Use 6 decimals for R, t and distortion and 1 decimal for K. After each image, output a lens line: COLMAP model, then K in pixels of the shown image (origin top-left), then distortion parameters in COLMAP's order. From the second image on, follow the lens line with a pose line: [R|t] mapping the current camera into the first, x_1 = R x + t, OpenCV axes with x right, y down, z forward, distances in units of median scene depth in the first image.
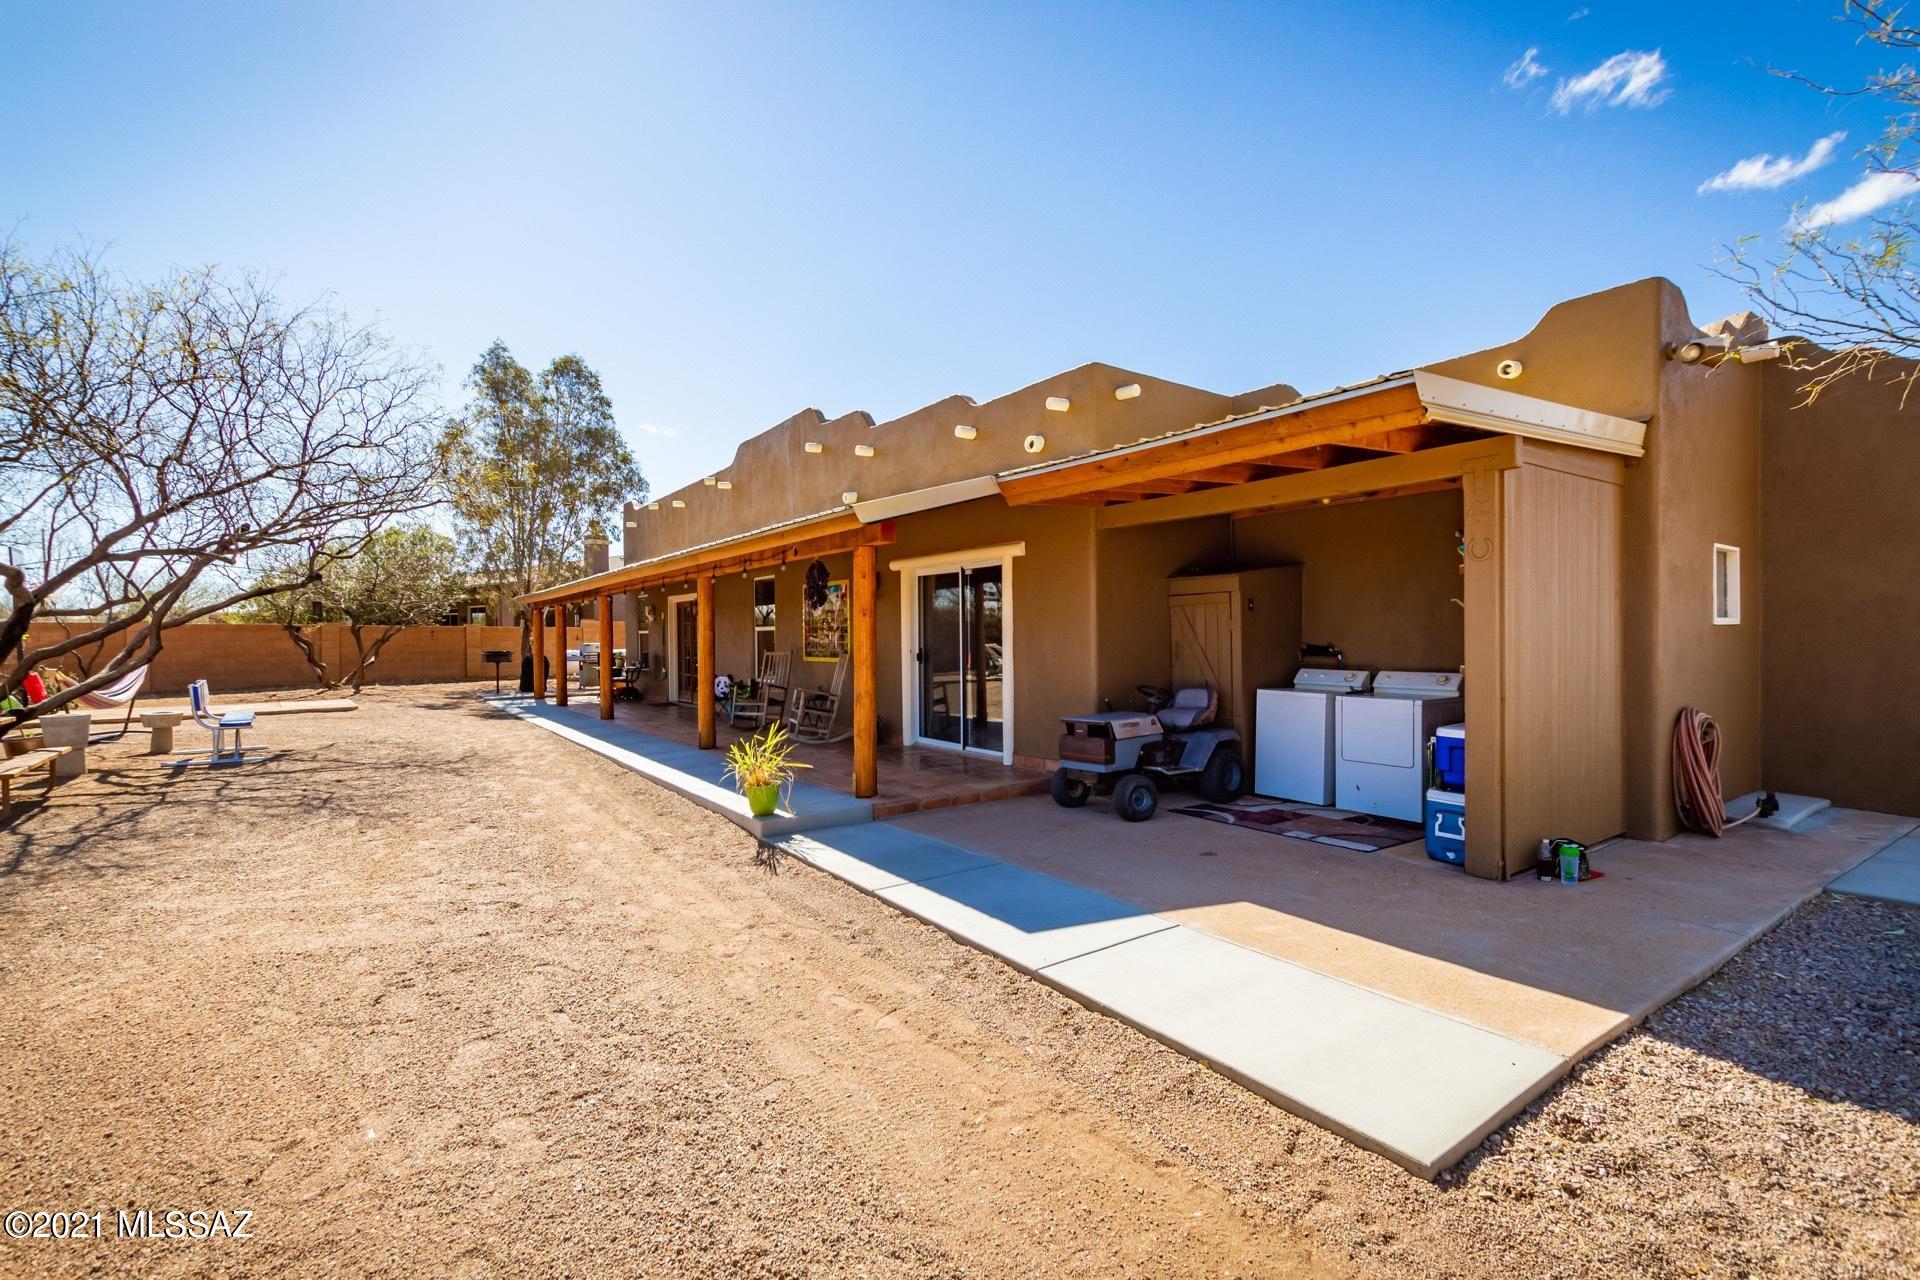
lens RADIAL K [[847.1, 0, 957.5], [0, 847.1, 636.1], [0, 0, 1]] dist [0.004864, 0.000404]
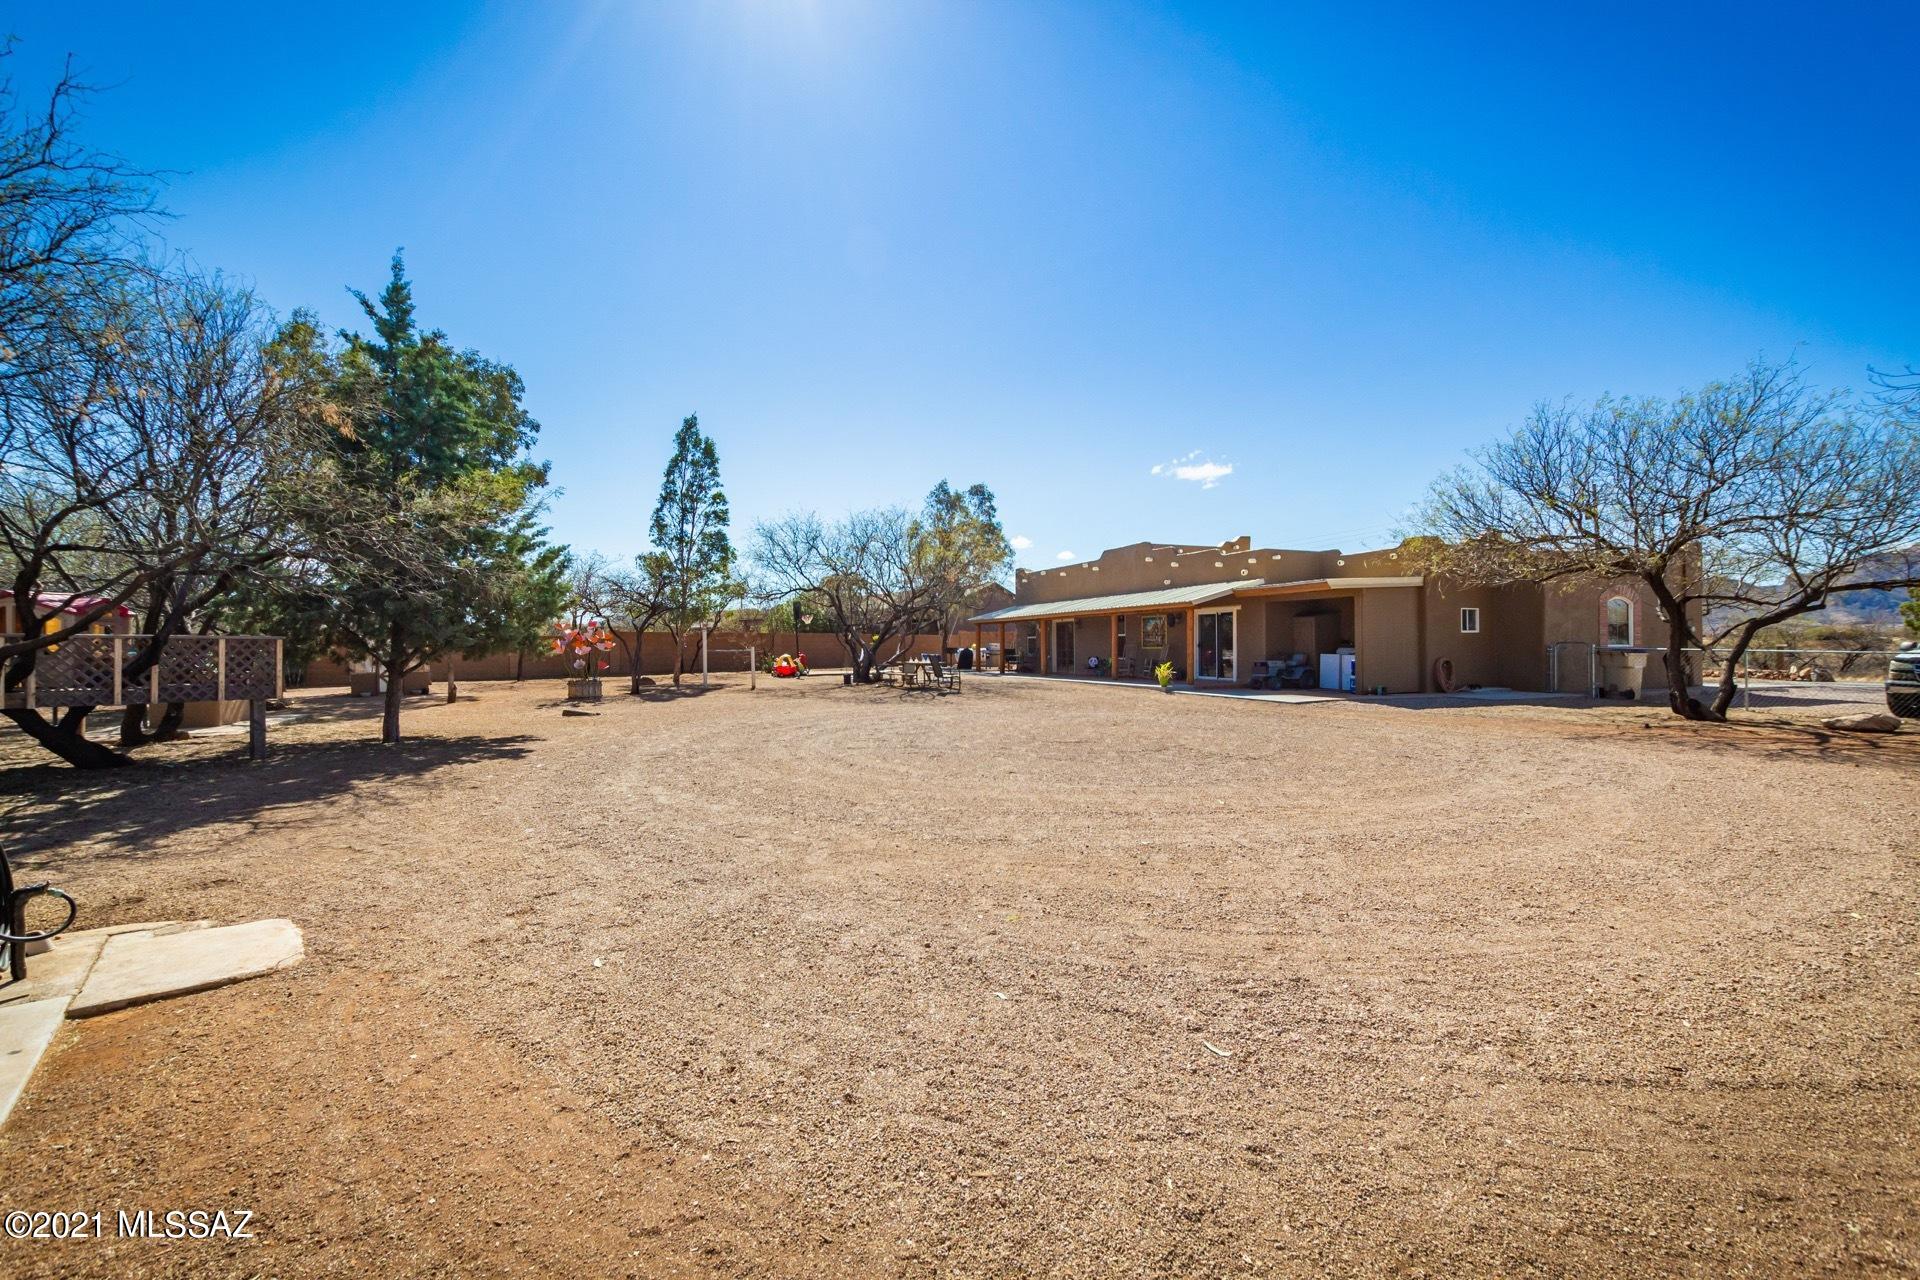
lens RADIAL K [[847.1, 0, 959.4], [0, 847.1, 637.4], [0, 0, 1]] dist [0.004864, 0.000404]
pose [[0.968411, 0.007401, -0.249248, -0.139724], [-0.011496, 0.999822, -0.014980, 0.061174], [0.249093, 0.017372, 0.968324, -2.197722]]
